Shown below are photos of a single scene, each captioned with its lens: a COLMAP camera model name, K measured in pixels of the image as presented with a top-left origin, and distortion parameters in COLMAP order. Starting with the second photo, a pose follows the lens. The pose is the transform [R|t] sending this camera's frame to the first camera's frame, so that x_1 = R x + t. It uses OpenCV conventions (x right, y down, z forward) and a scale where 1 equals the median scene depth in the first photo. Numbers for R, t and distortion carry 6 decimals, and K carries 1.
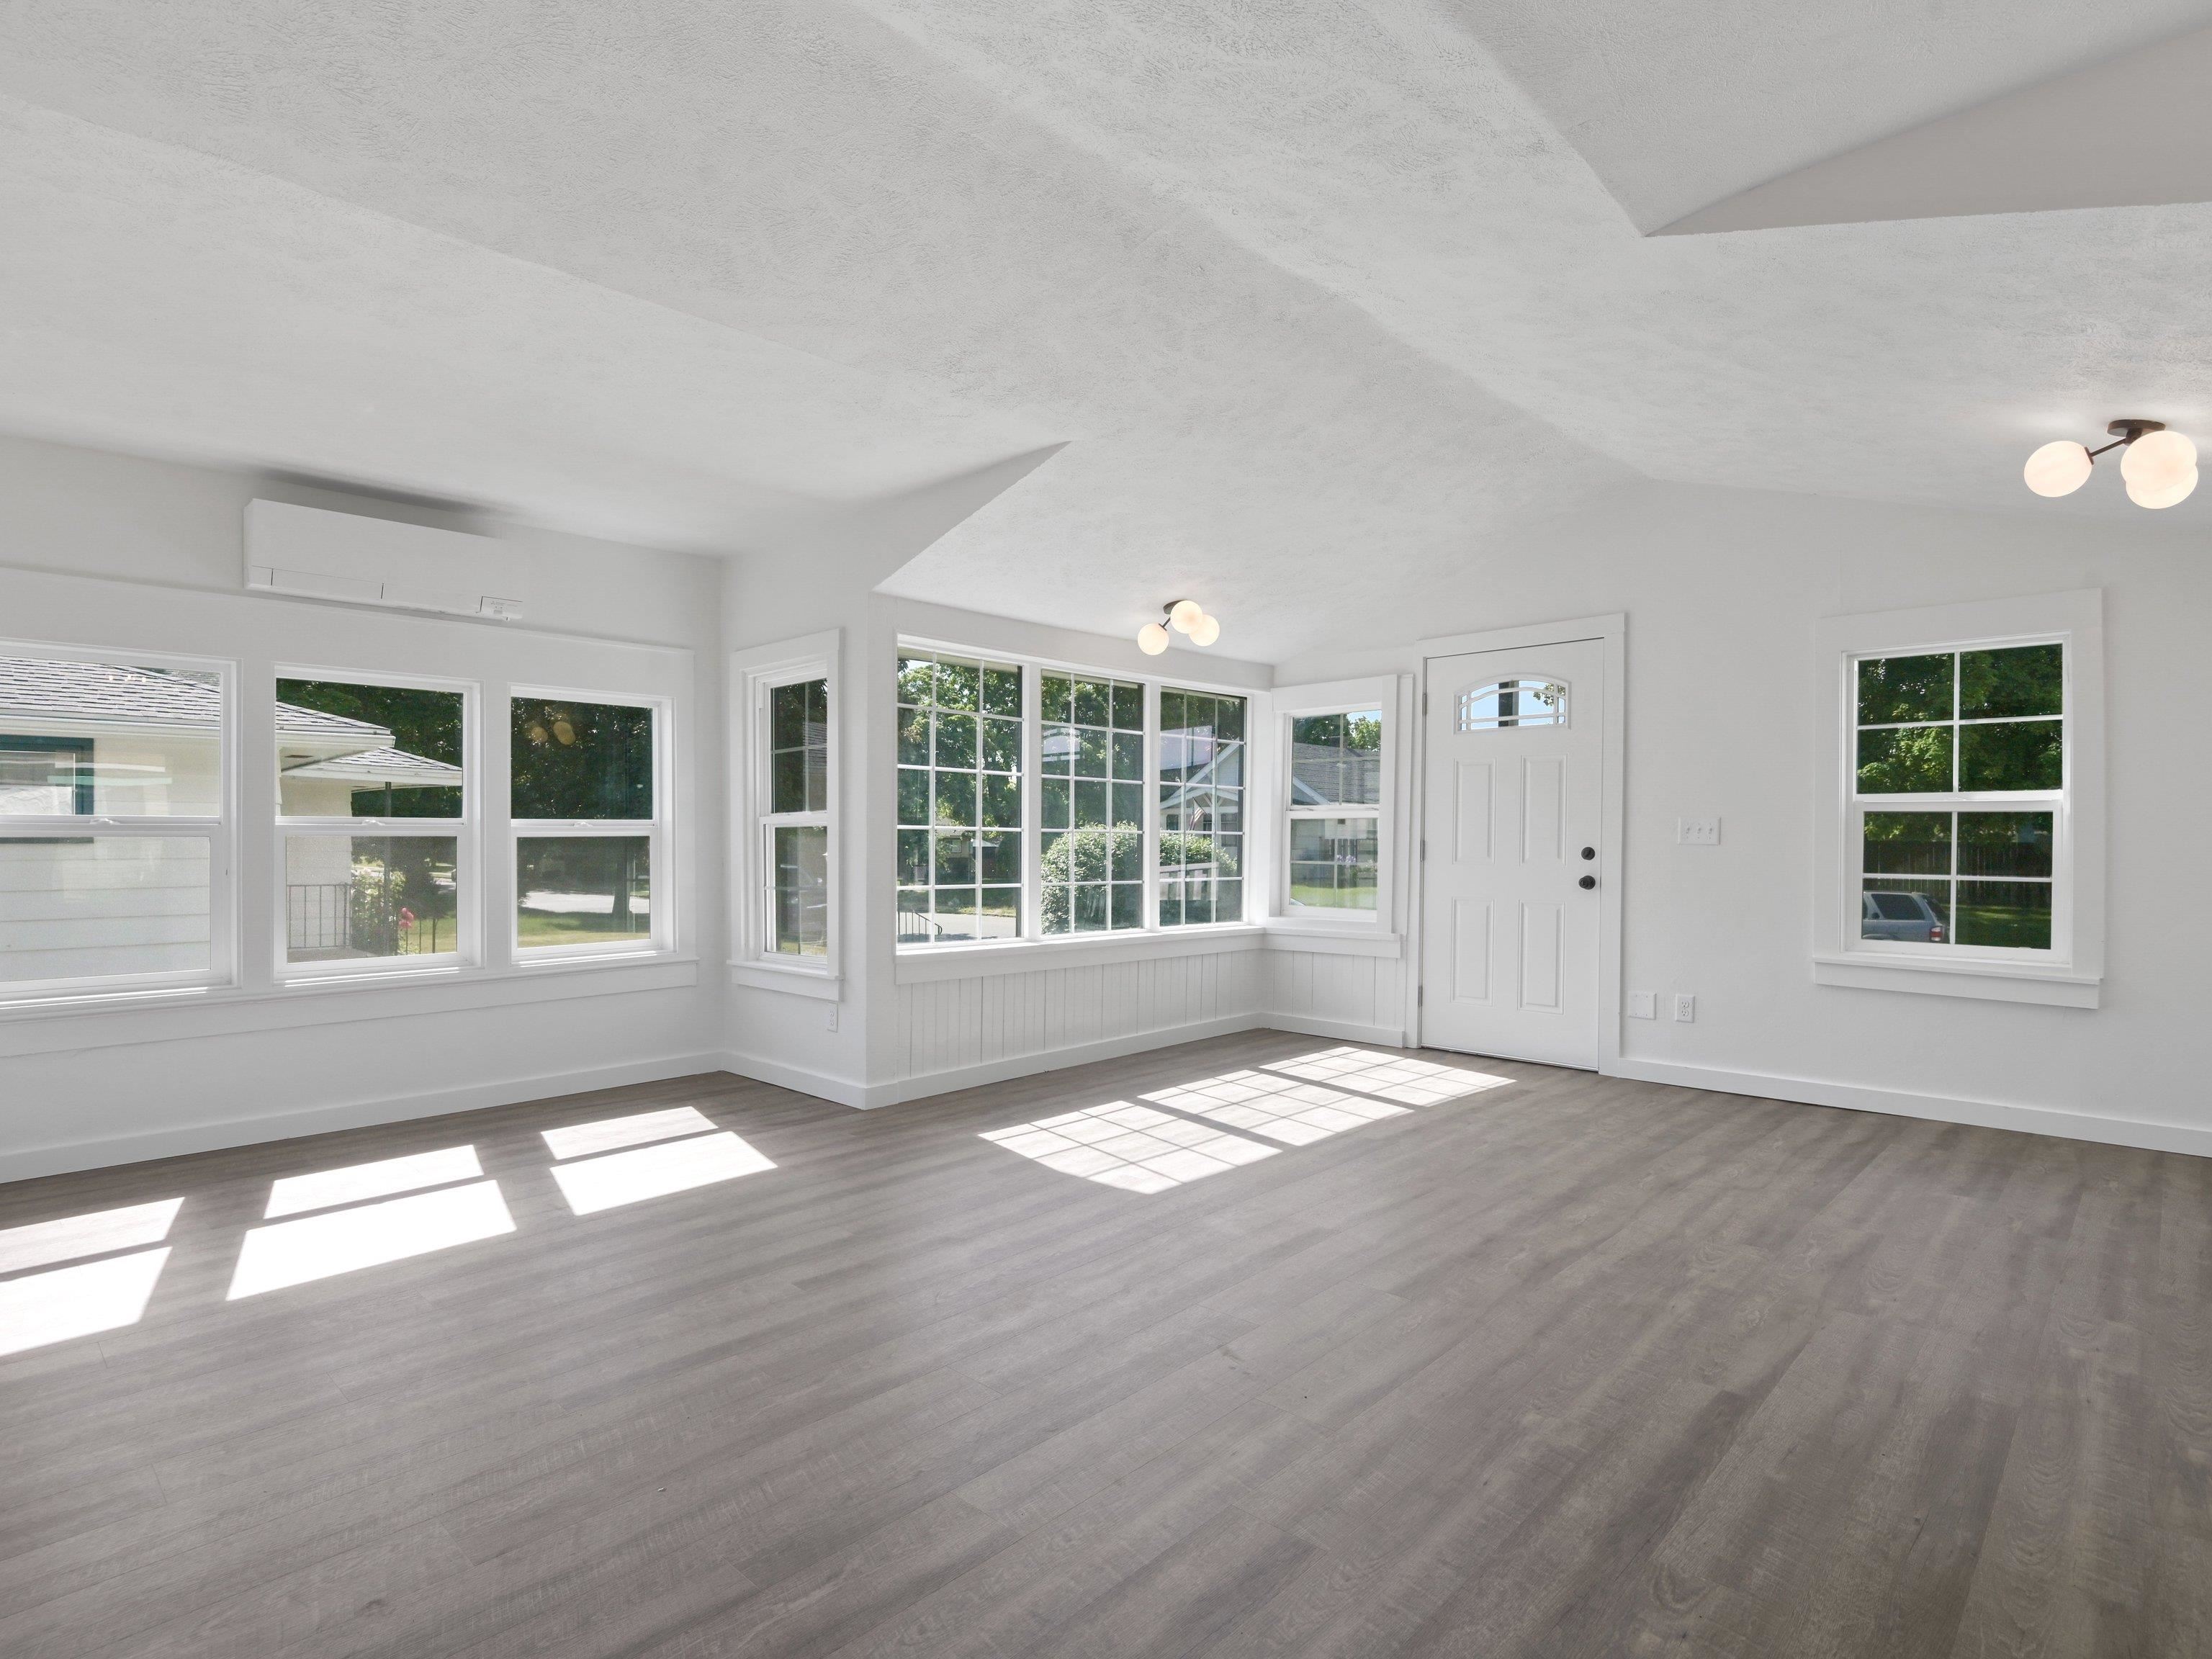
lens RADIAL K [[1142.0, 0, 1118.3], [0, 1142.0, 833.1], [0, 0, 1]] dist [-0.012457, -0.004081]
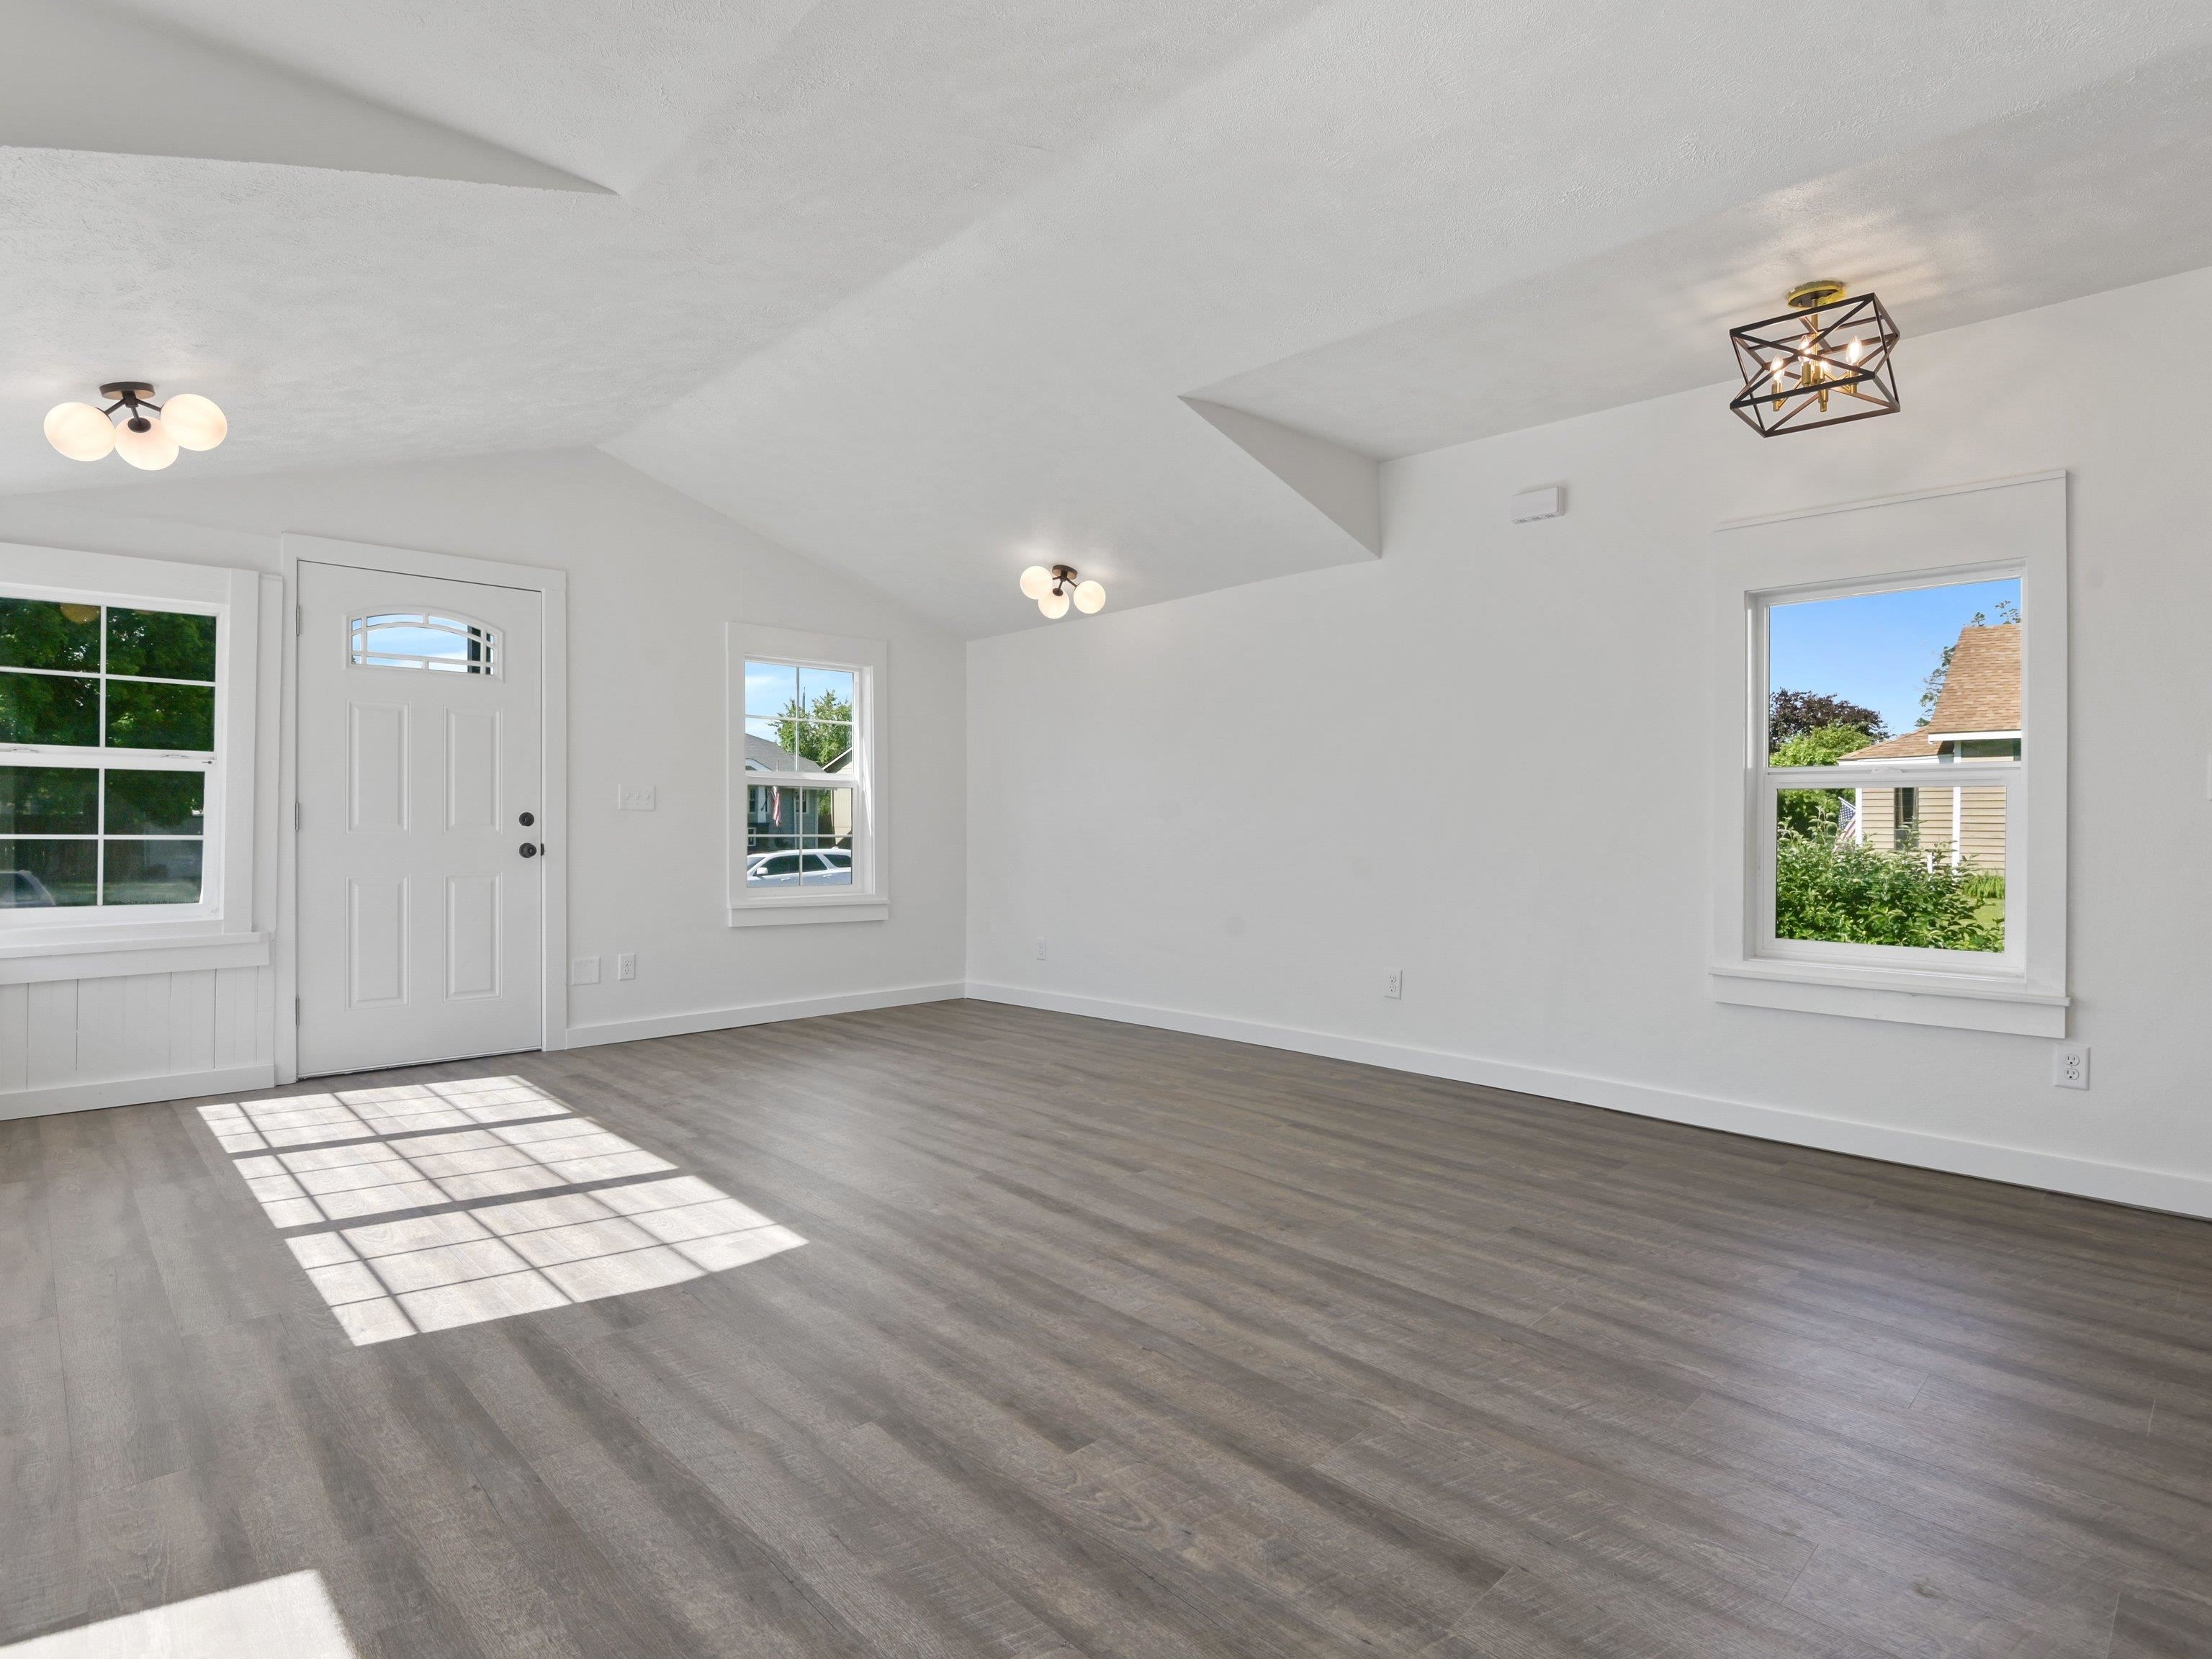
lens RADIAL K [[1142.0, 0, 1082.8], [0, 1142.0, 815.2], [0, 0, 1]] dist [-0.012457, -0.004081]
pose [[0.053205, -0.000451, 0.998583, -0.648190], [-0.012347, 0.999923, 0.001109, 0.010461], [-0.998507, -0.012388, 0.053196, 0.648683]]
